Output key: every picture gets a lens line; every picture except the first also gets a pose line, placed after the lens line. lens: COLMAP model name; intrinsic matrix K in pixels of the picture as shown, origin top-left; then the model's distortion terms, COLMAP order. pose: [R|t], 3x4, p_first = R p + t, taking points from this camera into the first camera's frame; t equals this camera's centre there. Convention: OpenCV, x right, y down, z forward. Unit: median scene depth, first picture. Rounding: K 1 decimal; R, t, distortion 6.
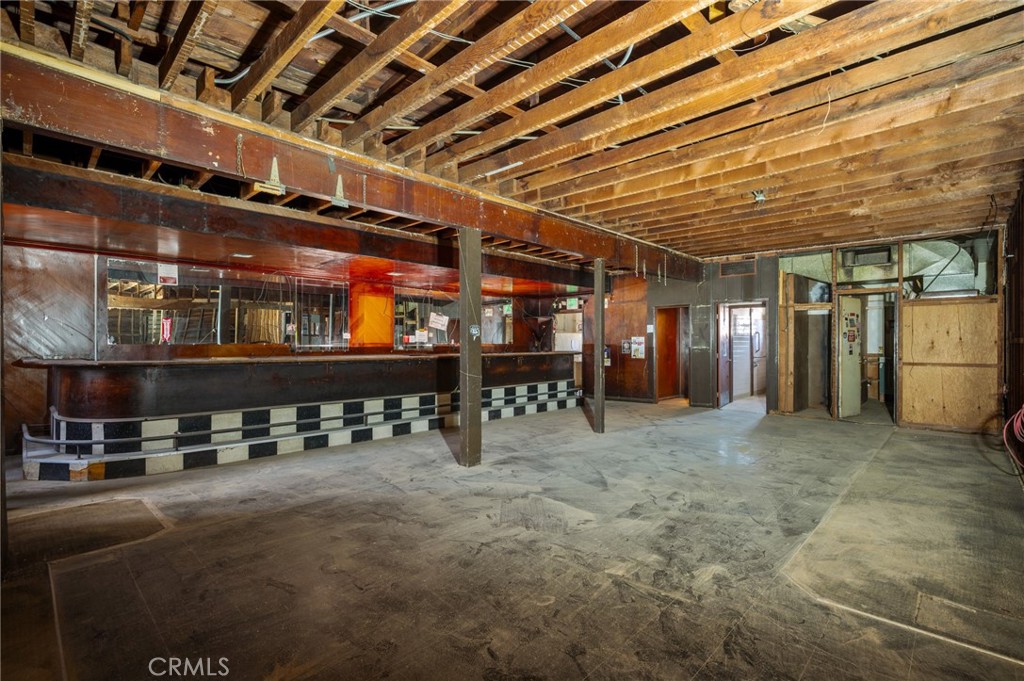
lens RADIAL K [[464.8, 0, 508.7], [0, 464.8, 343.2], [0, 0, 1]] dist [0.005926, 0.001073]
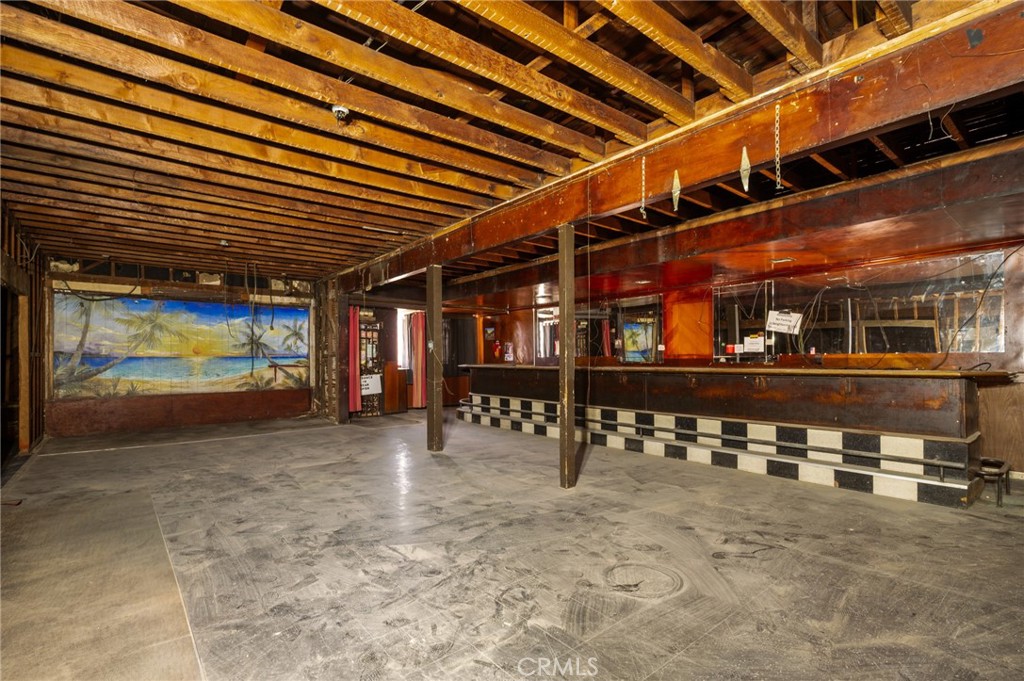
lens RADIAL K [[464.8, 0, 508.8], [0, 464.8, 342.6], [0, 0, 1]] dist [0.005926, 0.001073]
pose [[-0.108432, -0.039256, -0.993329, 0.673583], [0.003854, 0.999196, -0.039909, 0.011895], [0.994096, -0.008156, -0.108193, 0.773206]]
